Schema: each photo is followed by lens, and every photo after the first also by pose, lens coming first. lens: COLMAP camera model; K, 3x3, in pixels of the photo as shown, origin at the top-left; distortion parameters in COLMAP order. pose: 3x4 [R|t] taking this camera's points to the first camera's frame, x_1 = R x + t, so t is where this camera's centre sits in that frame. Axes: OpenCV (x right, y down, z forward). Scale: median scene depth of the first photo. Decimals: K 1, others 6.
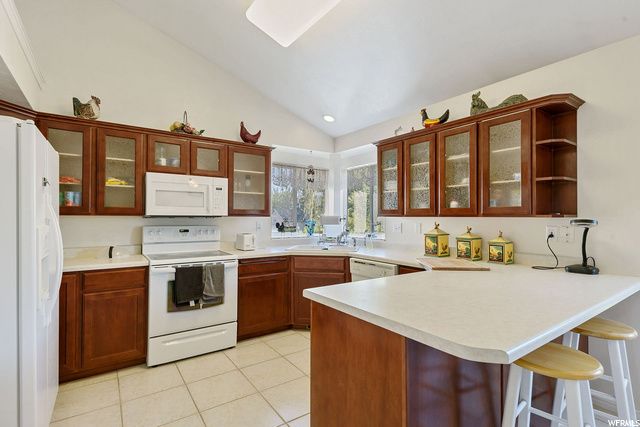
lens RADIAL K [[312.6, 0, 320.4], [0, 312.6, 215.8], [0, 0, 1]] dist [-0.001313, -0.000218]
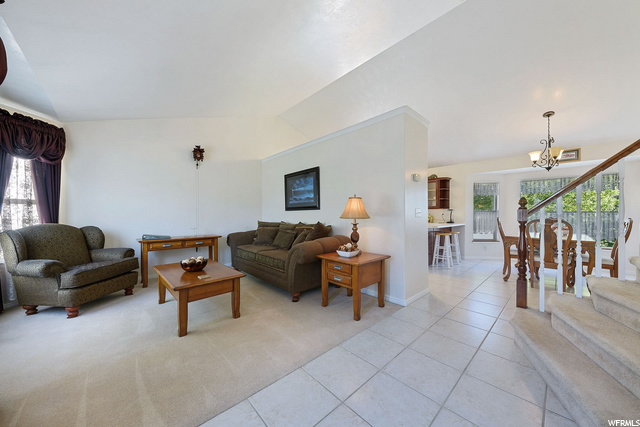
lens RADIAL K [[222.2, 0, 319.6], [0, 222.2, 212.8], [0, 0, 1]] dist [0.000140, -0.000005]
pose [[0.990932, -0.001533, 0.134356, -1.130213], [0.001150, 0.999995, 0.002930, 0.041155], [-0.134360, -0.002749, 0.990929, -1.498407]]
